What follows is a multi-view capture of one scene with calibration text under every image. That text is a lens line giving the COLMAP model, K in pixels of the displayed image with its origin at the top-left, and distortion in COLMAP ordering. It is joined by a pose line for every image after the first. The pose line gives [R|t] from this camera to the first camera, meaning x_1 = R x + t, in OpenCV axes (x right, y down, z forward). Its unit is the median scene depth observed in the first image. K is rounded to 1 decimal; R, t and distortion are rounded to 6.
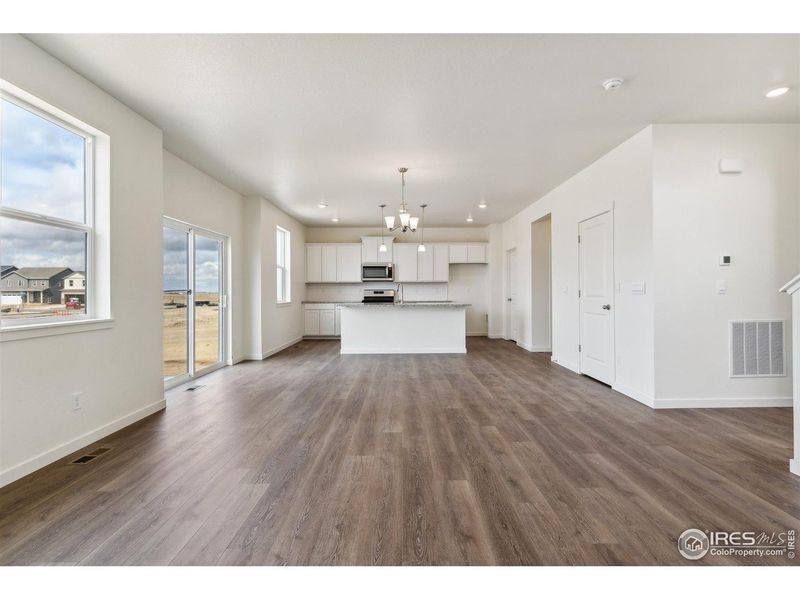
lens RADIAL K [[408.4, 0, 399.5], [0, 408.4, 289.3], [0, 0, 1]] dist [0.004720, 0.000477]
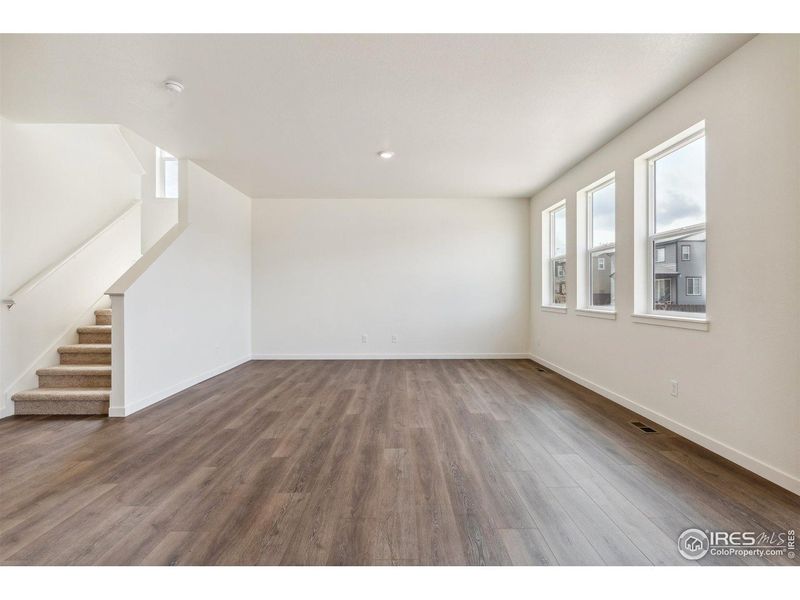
lens RADIAL K [[408.4, 0, 399.5], [0, 408.4, 289.3], [0, 0, 1]] dist [0.004720, 0.000477]
pose [[-0.999979, 0.006067, -0.002475, -0.009622], [0.006093, 0.999924, -0.010677, 0.002745], [0.002410, -0.010692, -0.999940, 0.682112]]
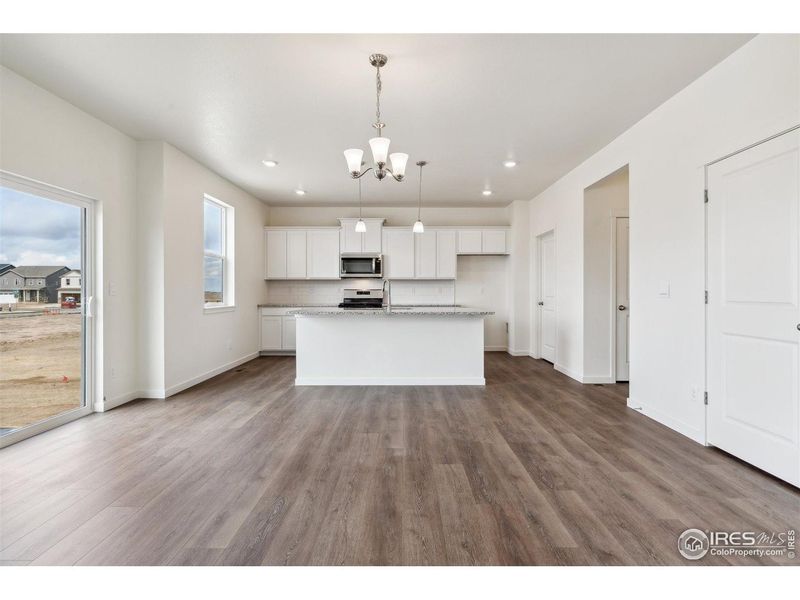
lens RADIAL K [[408.4, 0, 399.5], [0, 408.4, 289.3], [0, 0, 1]] dist [0.004720, 0.000477]
pose [[0.999966, 0.004369, -0.007038, 0.023441], [-0.004374, 0.999990, -0.000794, 0.001371], [0.007034, 0.000824, 0.999975, 0.273102]]
